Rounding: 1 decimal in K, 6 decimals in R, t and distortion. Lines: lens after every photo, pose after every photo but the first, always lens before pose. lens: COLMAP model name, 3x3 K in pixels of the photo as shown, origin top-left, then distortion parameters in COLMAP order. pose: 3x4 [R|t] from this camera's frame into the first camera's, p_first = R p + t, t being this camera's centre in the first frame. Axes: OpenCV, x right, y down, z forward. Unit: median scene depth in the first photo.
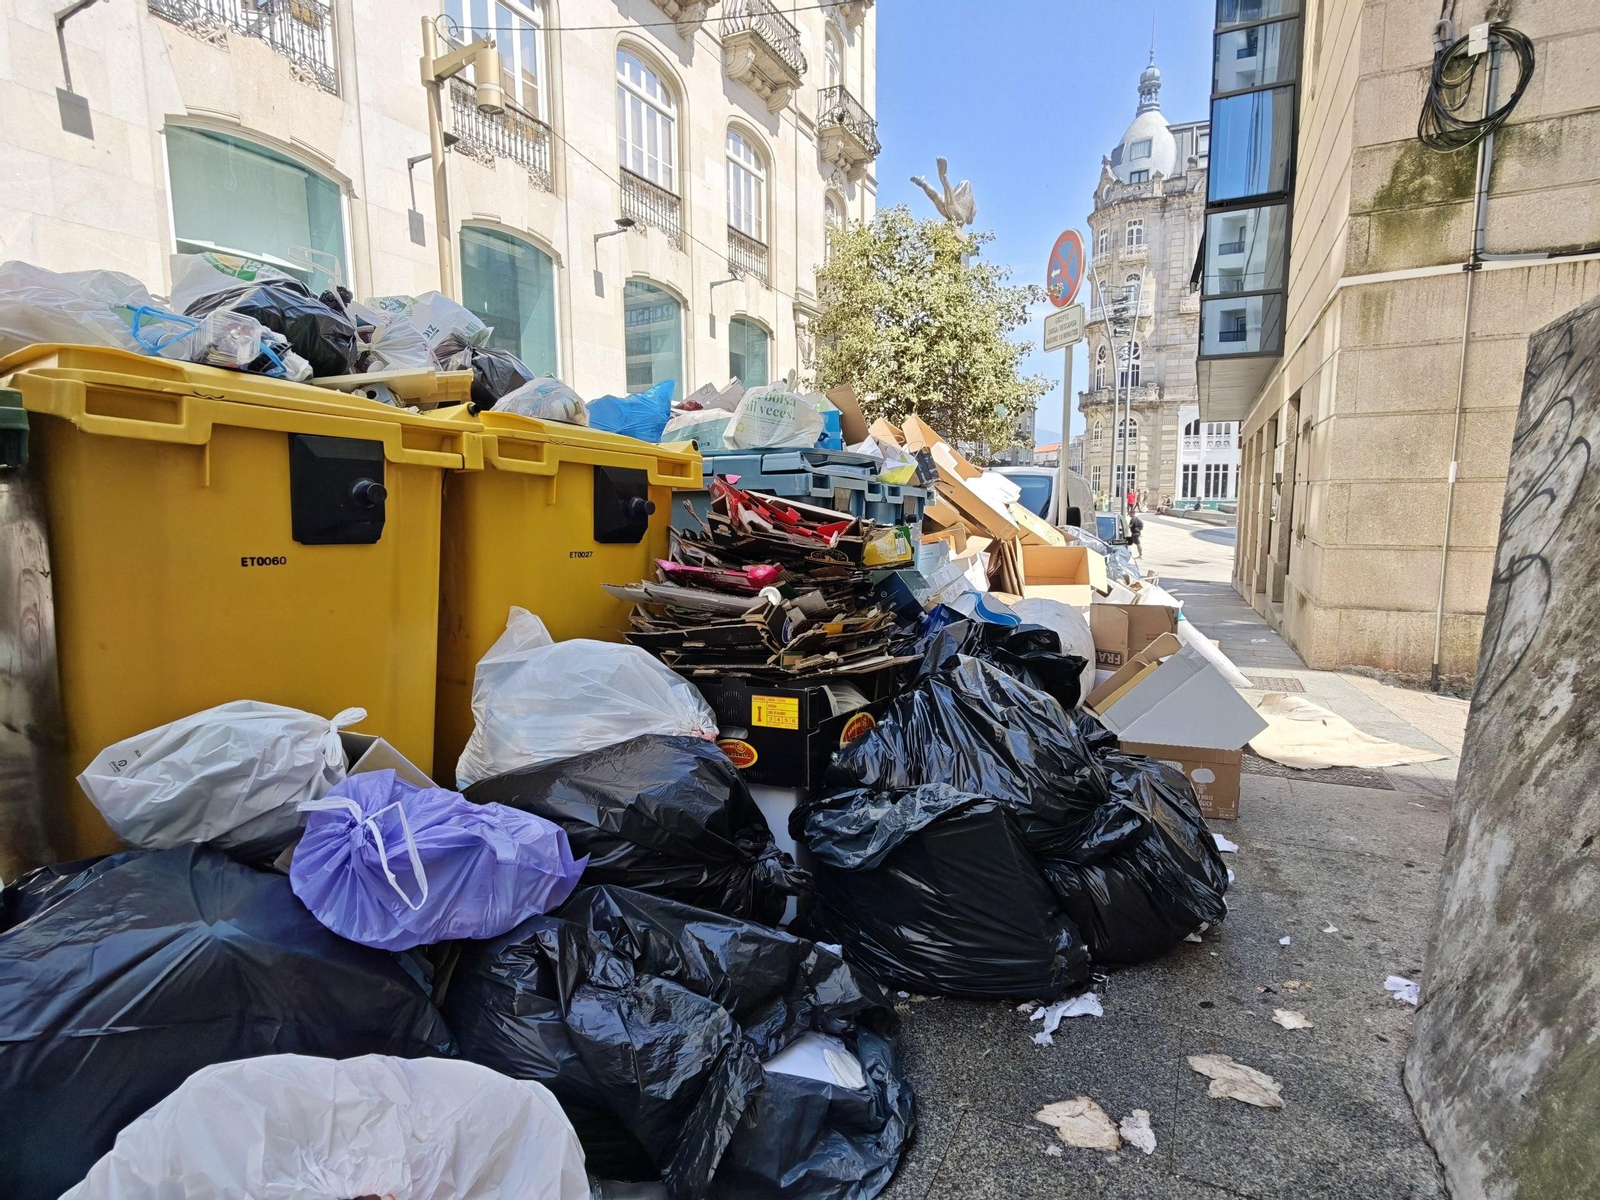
lens RADIAL K [[840.7, 0, 789.7], [0, 840.7, 595.8], [0, 0, 1]] dist [0.005680, -0.000425]
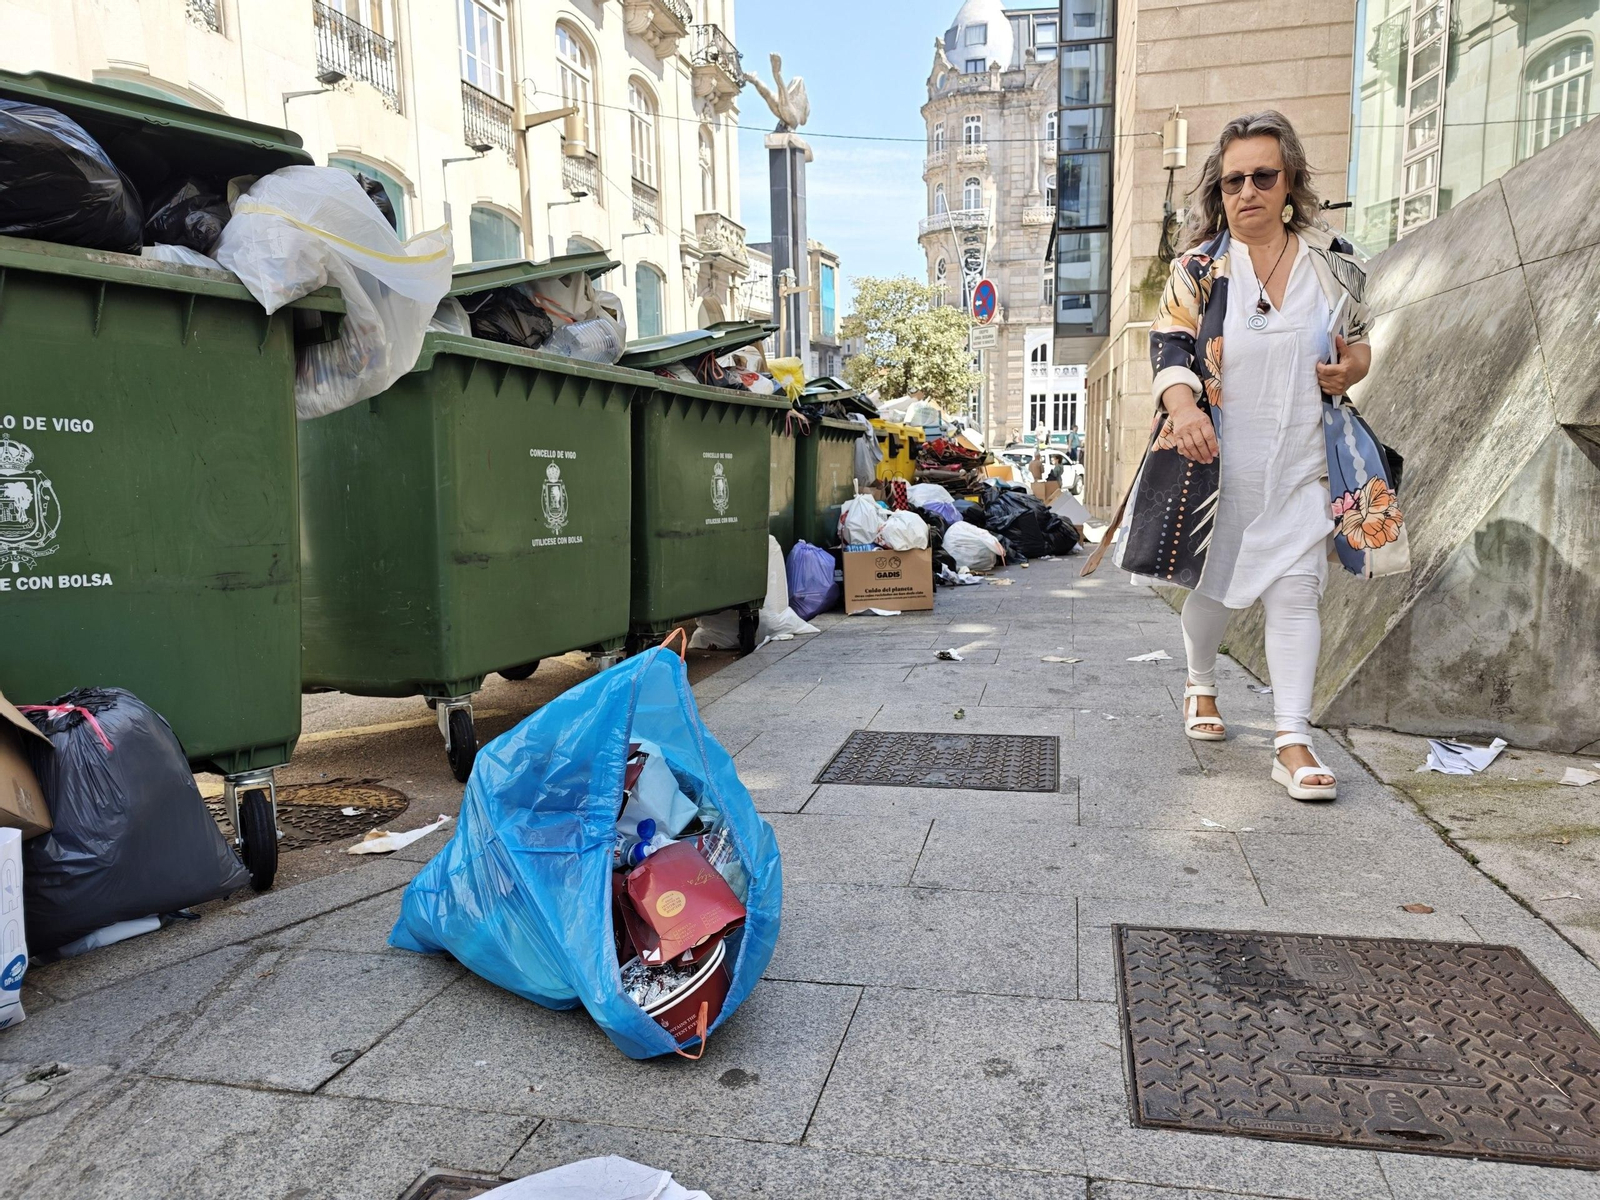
lens RADIAL K [[1114.7, 0, 819.4], [0, 1114.7, 597.2], [0, 0, 1]] dist [0.101839, -0.180912]
pose [[0.967930, -0.048504, 0.246495, -0.722290], [0.041327, 0.998560, 0.034208, 0.137401], [-0.247799, -0.022924, 0.968540, -1.390279]]
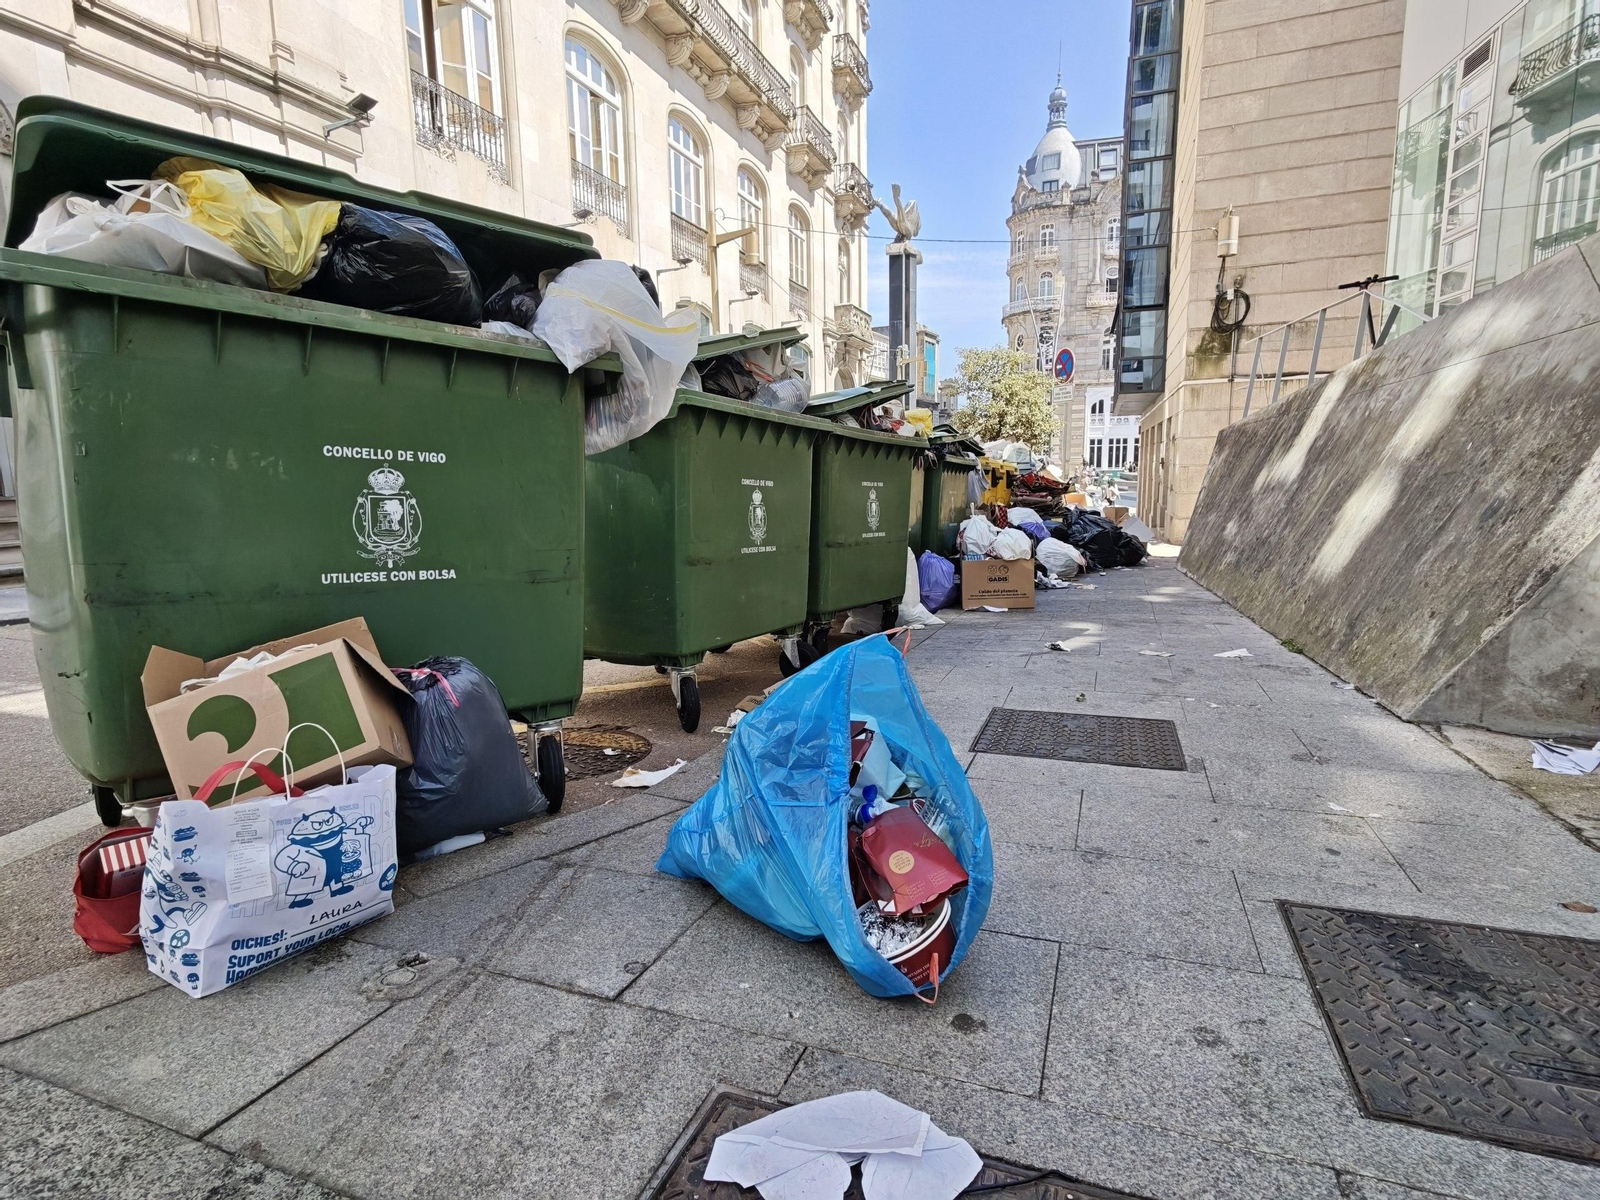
lens RADIAL K [[842.1, 0, 794.2], [0, 842.1, 580.1], [0, 0, 1]] dist [0.040049, -0.020296]
pose [[0.994138, -0.023022, 0.105640, -0.747795], [0.021514, 0.999650, 0.015395, 0.134818], [-0.105957, -0.013032, 0.994285, -1.353970]]
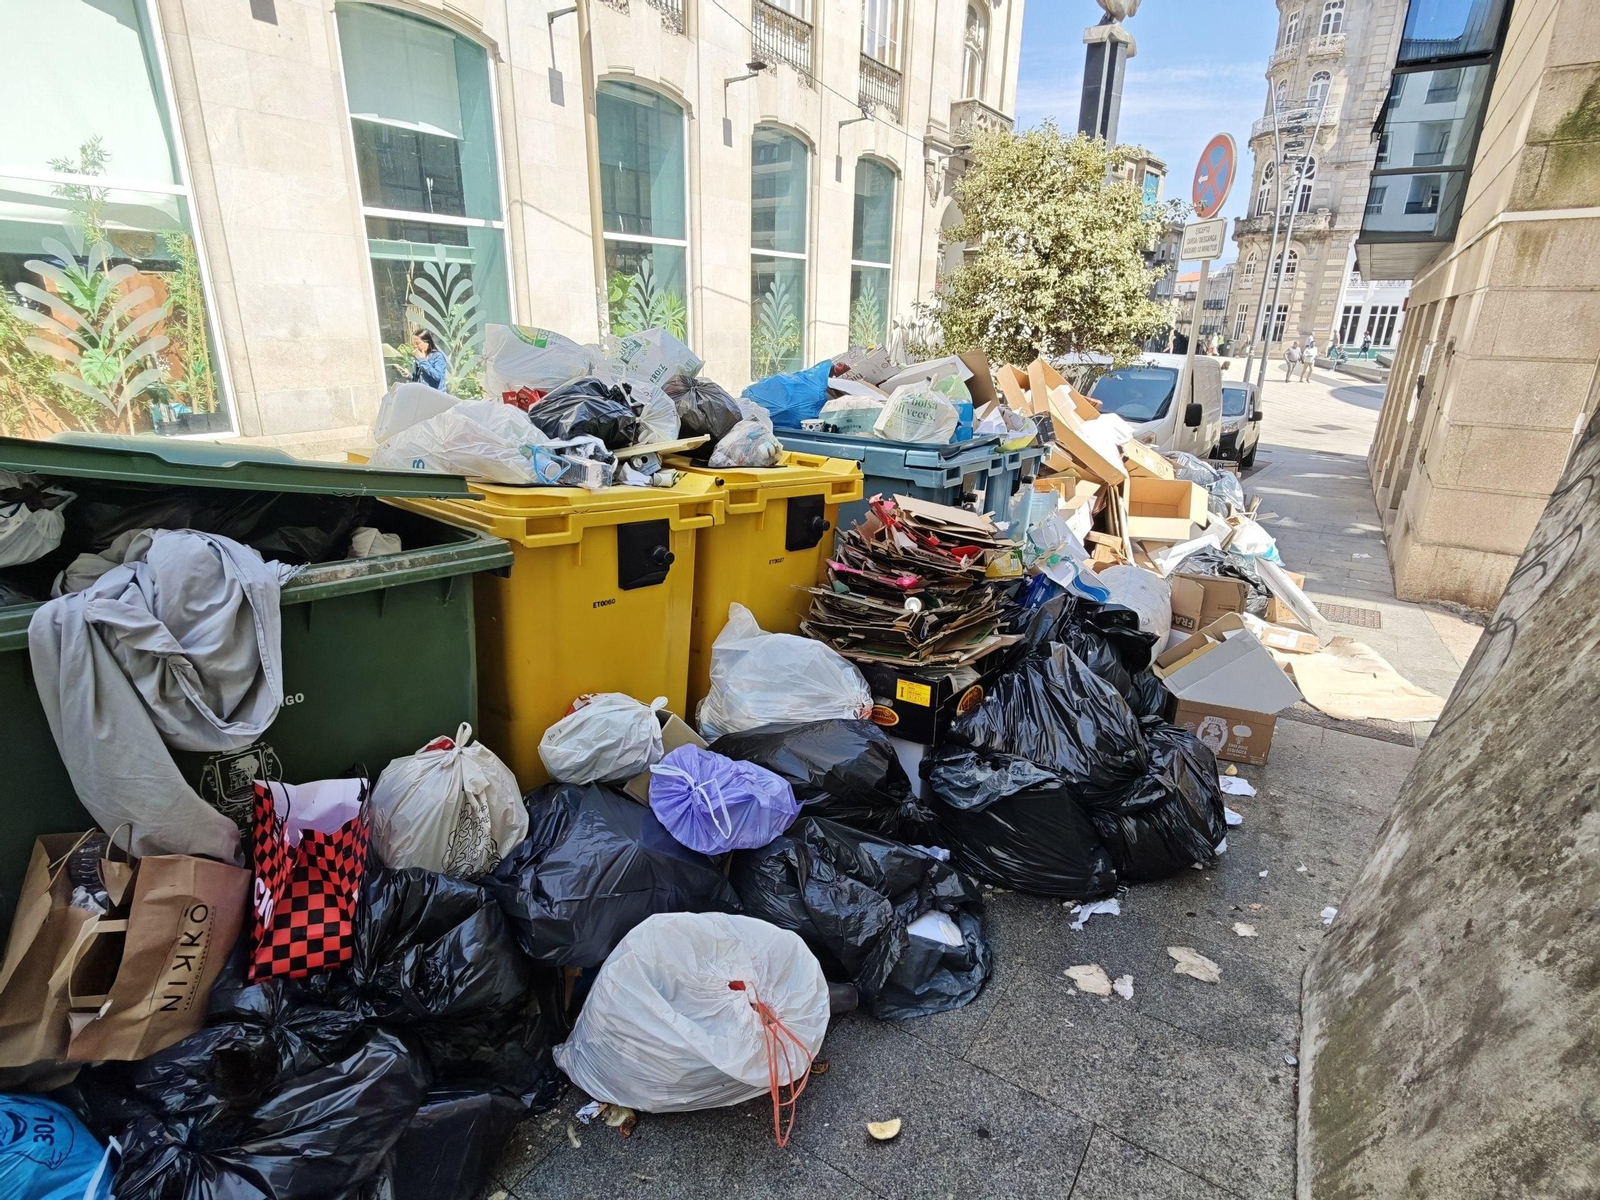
lens RADIAL K [[840.7, 0, 789.7], [0, 840.7, 595.8], [0, 0, 1]] dist [0.005680, -0.000425]
pose [[0.991767, 0.063048, -0.111463, -0.028463], [-0.039599, 0.978735, 0.201270, -0.110308], [0.121782, -0.195199, 0.973173, -0.142001]]
